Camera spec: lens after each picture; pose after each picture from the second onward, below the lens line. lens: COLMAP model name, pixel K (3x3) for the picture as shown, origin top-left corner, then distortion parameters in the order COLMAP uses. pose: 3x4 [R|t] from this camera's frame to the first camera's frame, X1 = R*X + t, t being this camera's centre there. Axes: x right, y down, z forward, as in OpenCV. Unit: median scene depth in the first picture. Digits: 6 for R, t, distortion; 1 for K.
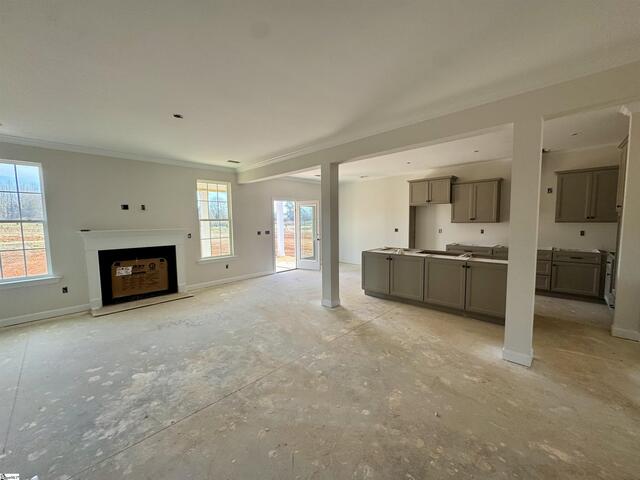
lens RADIAL K [[259.9, 0, 320.9], [0, 259.9, 241.5], [0, 0, 1]] dist [-0.003919, 0.000817]
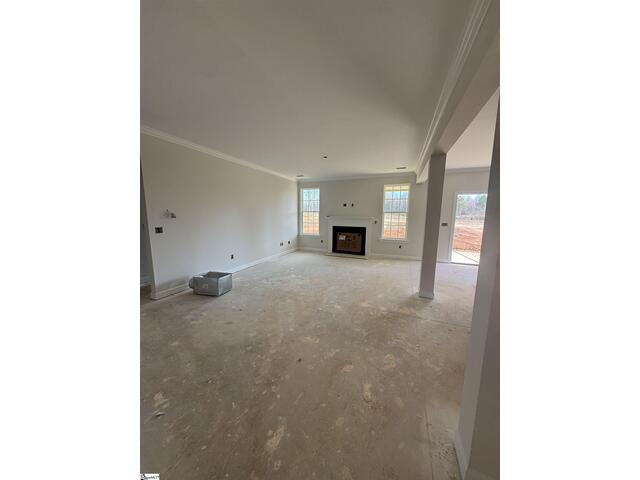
lens RADIAL K [[200.3, 0, 322.3], [0, 200.3, 240.5], [0, 0, 1]] dist [-0.000709, -0.000020]
pose [[0.333993, 0.139269, -0.932230, 0.787903], [-0.089520, 0.989240, 0.115713, -0.035016], [0.938315, 0.044806, 0.342867, 0.426579]]
